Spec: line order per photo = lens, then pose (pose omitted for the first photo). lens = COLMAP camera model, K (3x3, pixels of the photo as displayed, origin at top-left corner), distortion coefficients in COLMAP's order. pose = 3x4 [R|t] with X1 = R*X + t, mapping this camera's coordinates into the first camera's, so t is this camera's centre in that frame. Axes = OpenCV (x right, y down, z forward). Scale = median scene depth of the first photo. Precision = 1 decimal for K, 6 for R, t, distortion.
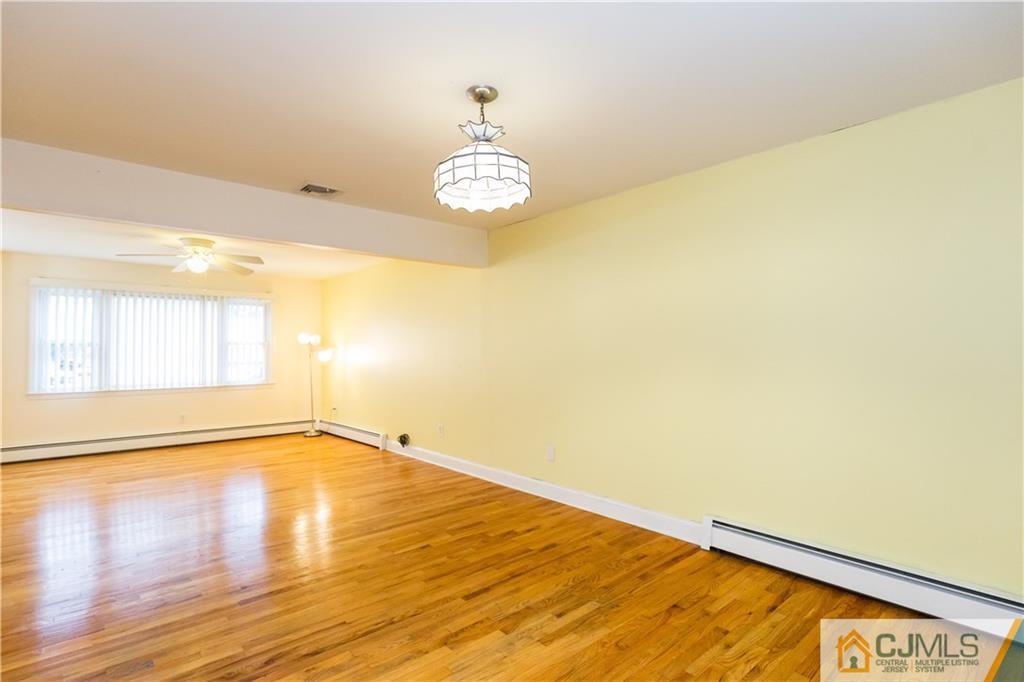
lens RADIAL K [[502.9, 0, 511.7], [0, 502.9, 338.7], [0, 0, 1]] dist [0.007028, -0.000198]
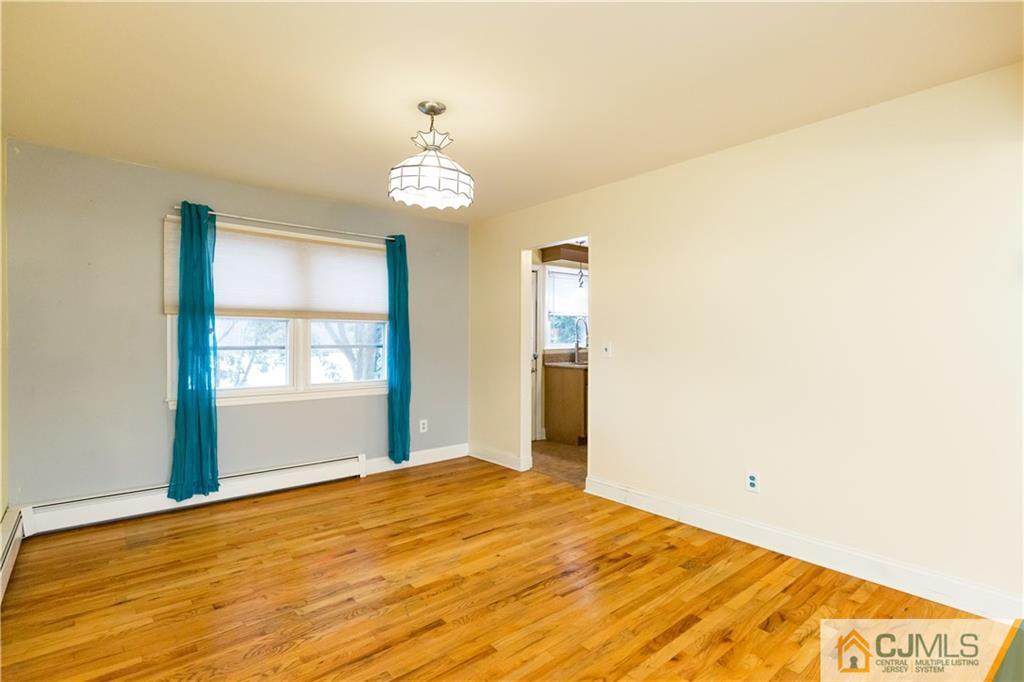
lens RADIAL K [[498.1, 0, 513.1], [0, 498.1, 340.7], [0, 0, 1]] dist [0.002759, 0.000473]
pose [[-0.999914, 0.000192, 0.013147, -0.202926], [0.000057, 0.999947, -0.010263, 0.042134], [-0.013149, -0.010261, -0.999861, 1.669771]]
